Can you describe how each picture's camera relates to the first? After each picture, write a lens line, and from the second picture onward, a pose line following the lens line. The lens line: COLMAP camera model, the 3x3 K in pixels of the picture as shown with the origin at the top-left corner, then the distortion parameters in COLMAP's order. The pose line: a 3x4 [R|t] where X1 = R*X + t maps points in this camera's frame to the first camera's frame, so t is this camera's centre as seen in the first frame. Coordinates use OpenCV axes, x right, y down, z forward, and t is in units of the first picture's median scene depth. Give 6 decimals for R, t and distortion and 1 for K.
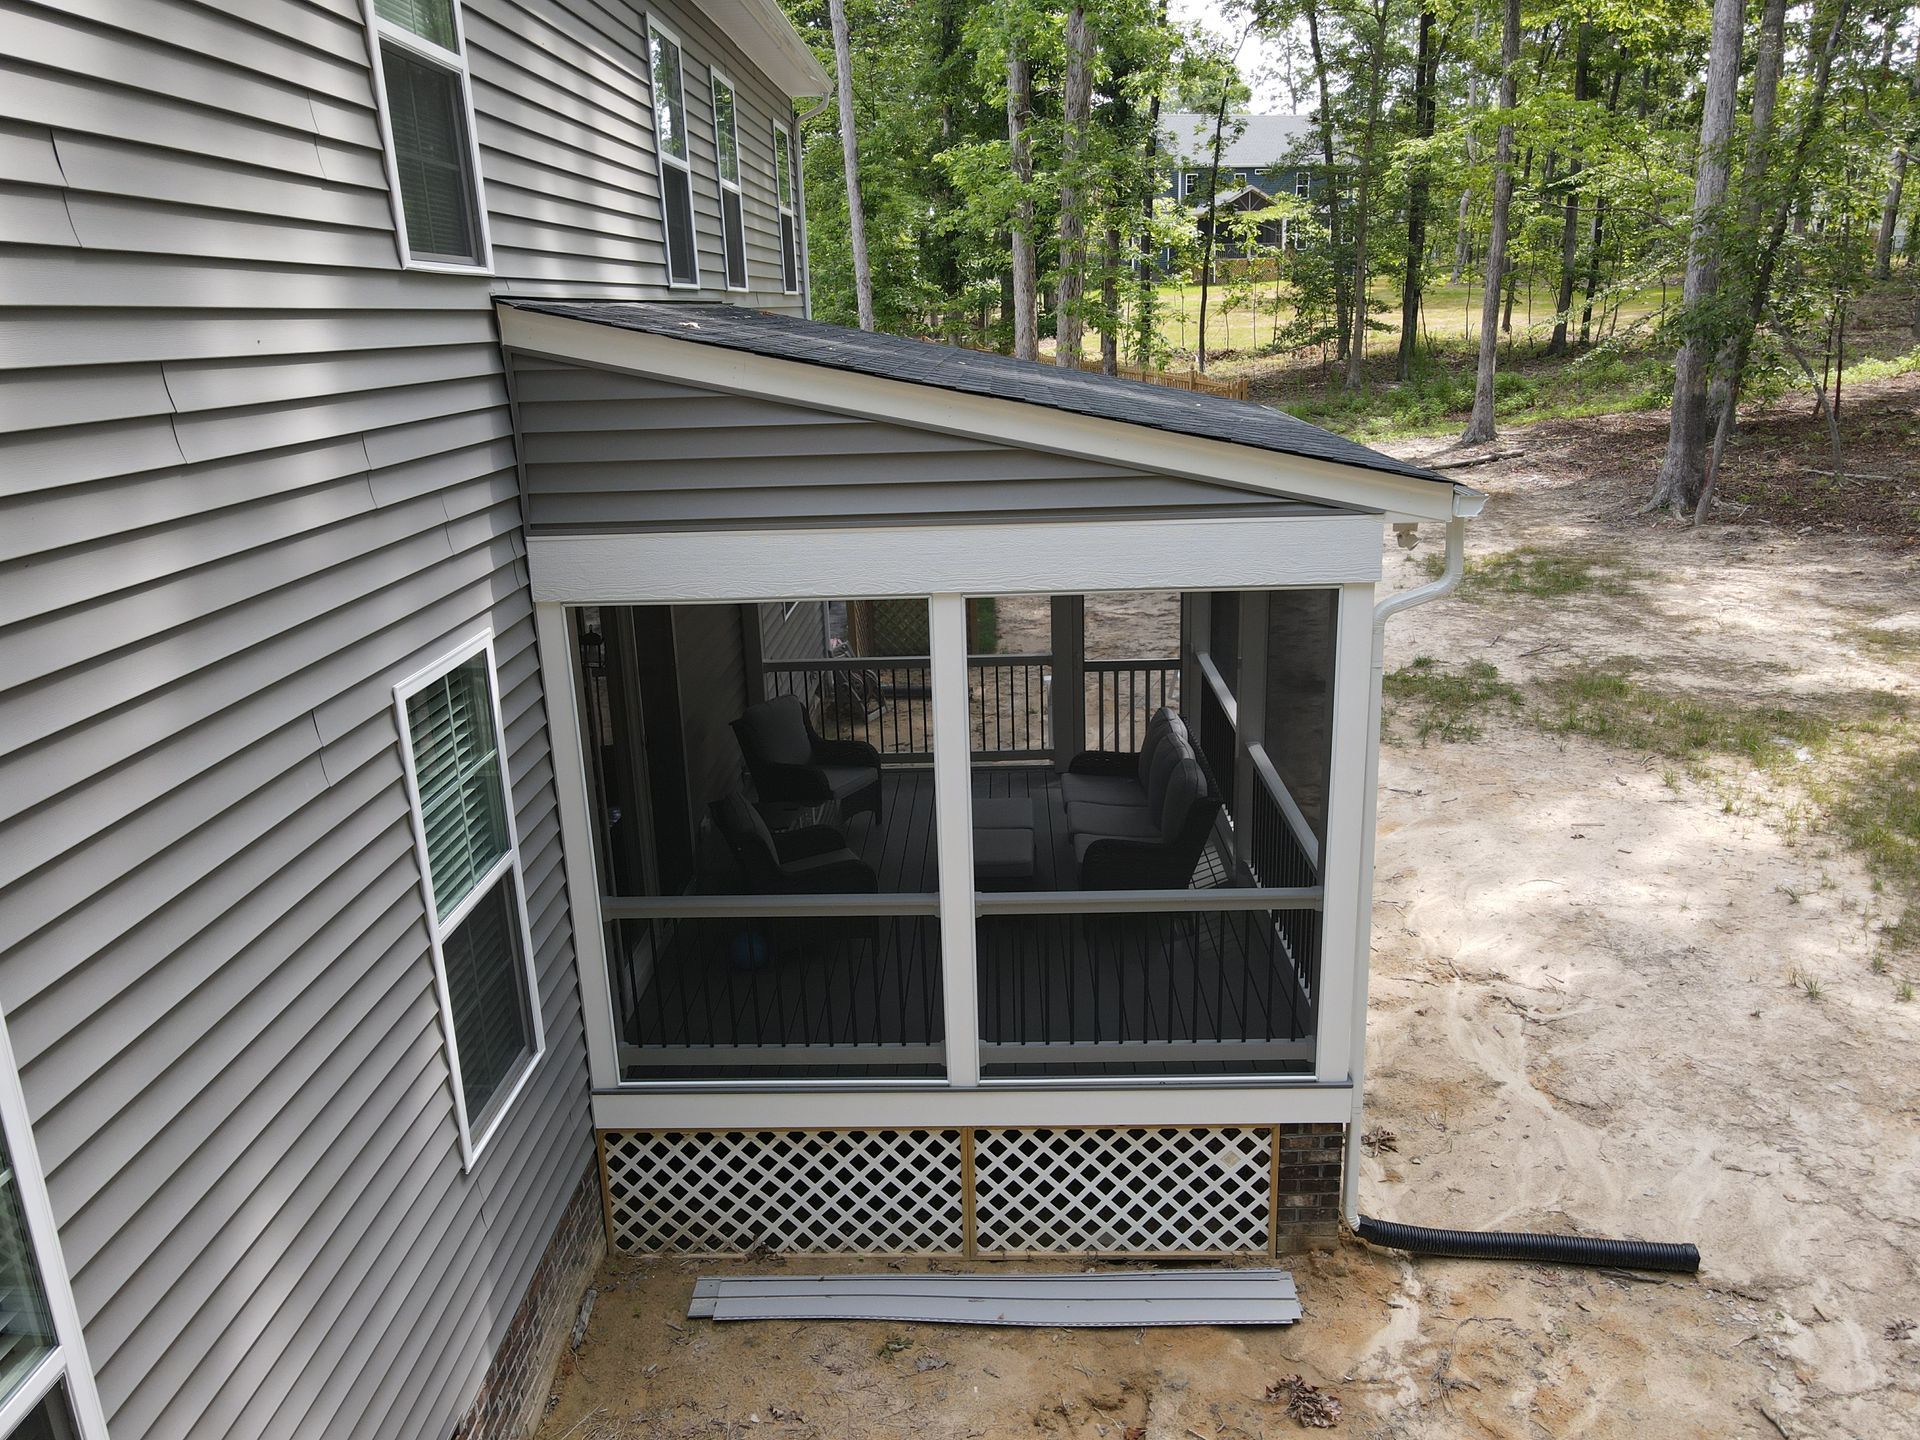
lens RADIAL K [[1405.7, 0, 960.0], [0, 1405.7, 720.0], [0, 0, 1]] dist [0.008487, 0.006167]
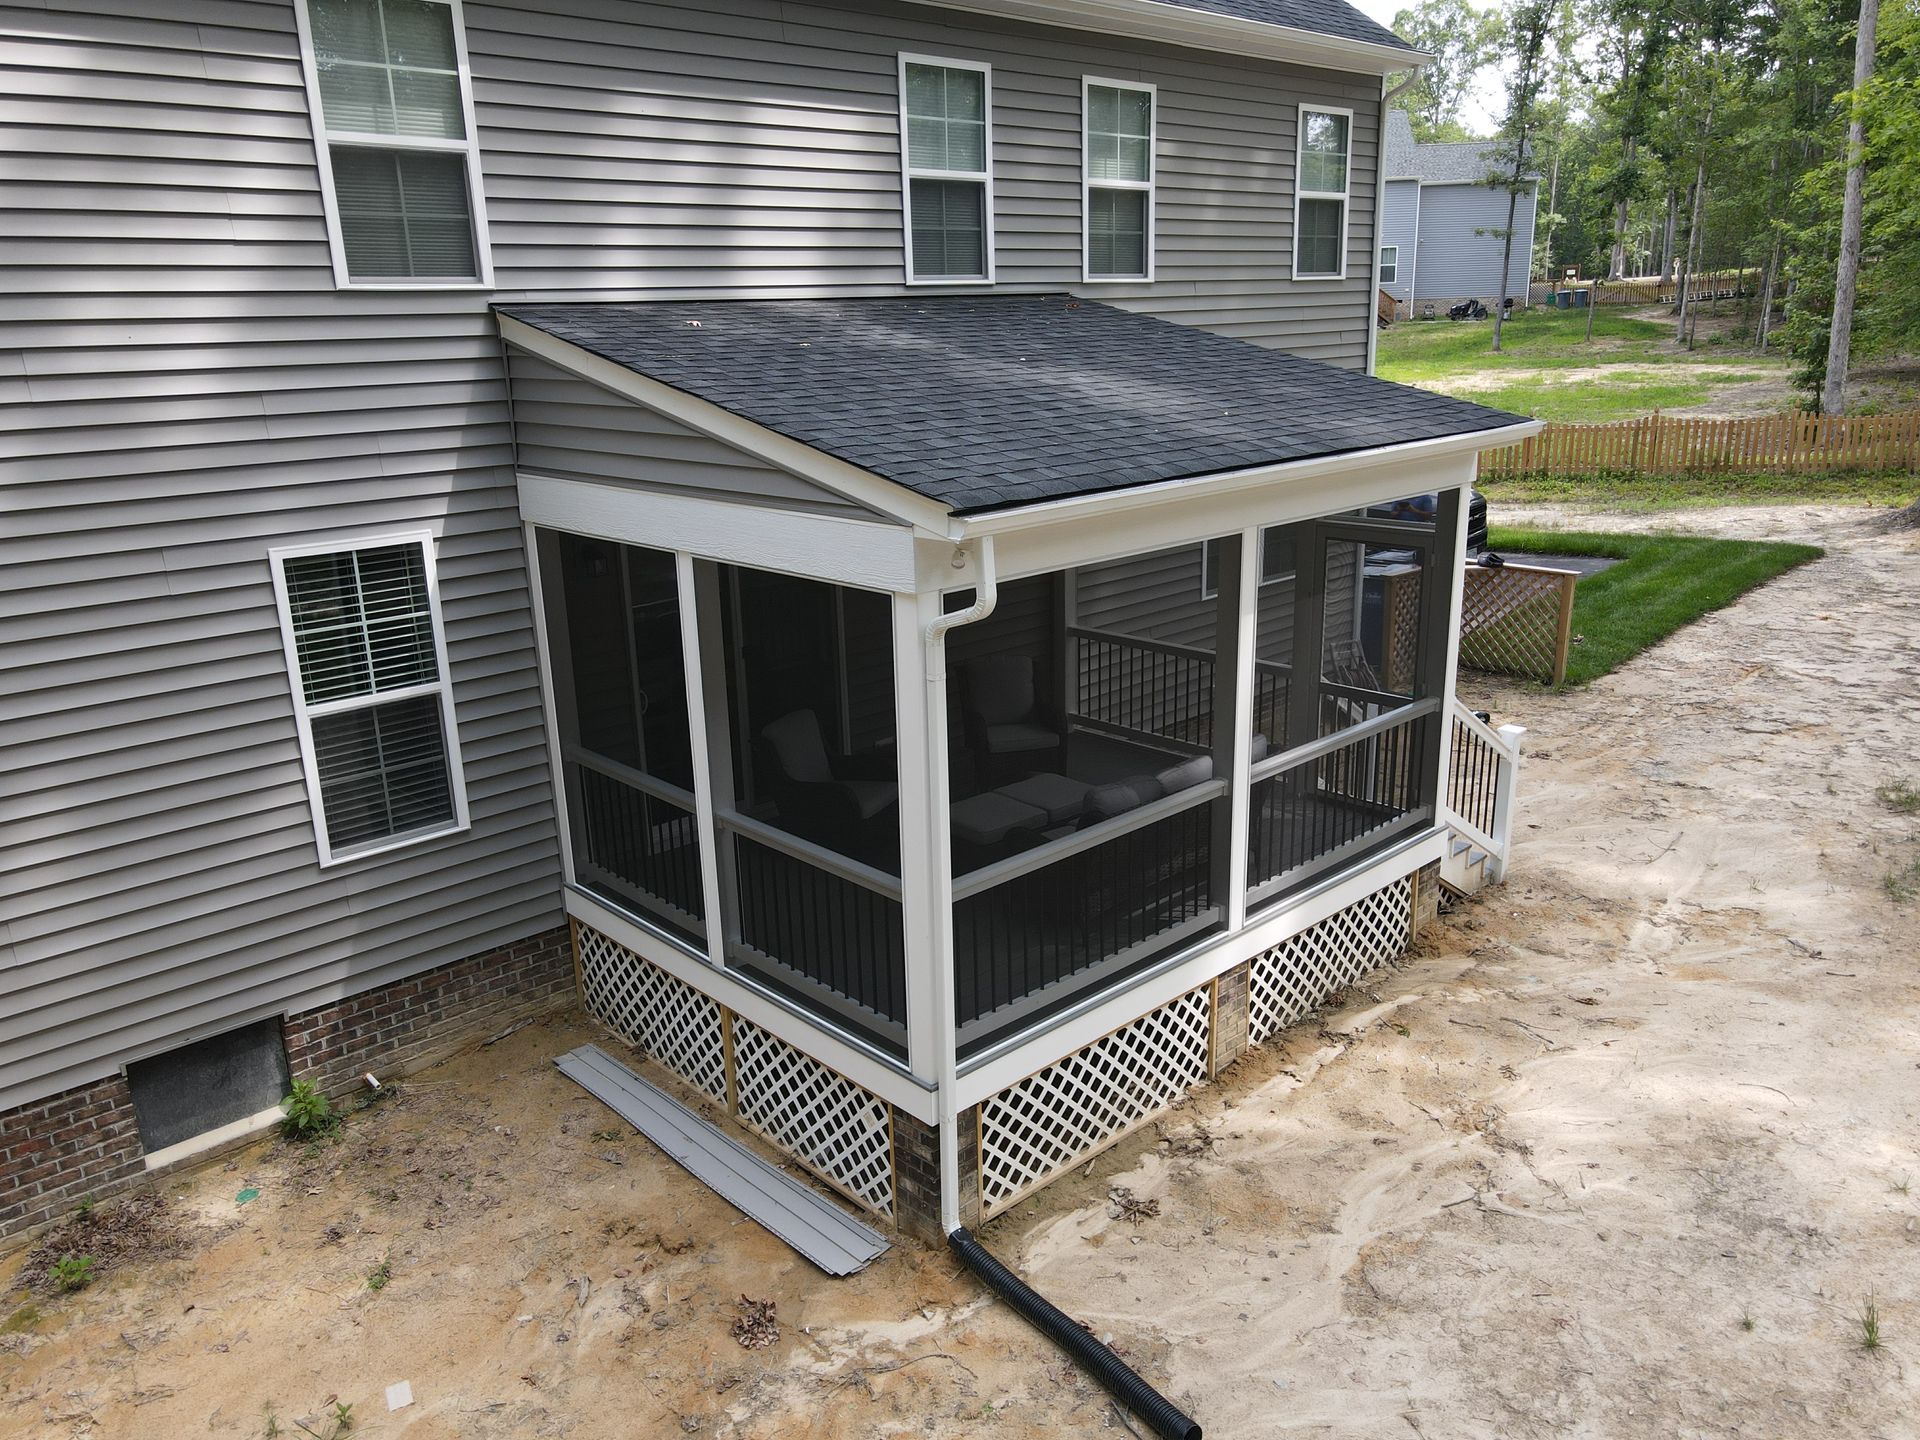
lens RADIAL K [[1408.8, 0, 952.8], [0, 1408.8, 729.8], [0, 0, 1]] dist [0.012178, 0.004277]
pose [[0.701676, 0.213806, -0.679660, 0.893109], [-0.193720, 0.975227, 0.106790, -0.101272], [0.685655, 0.056732, 0.725712, 0.250610]]
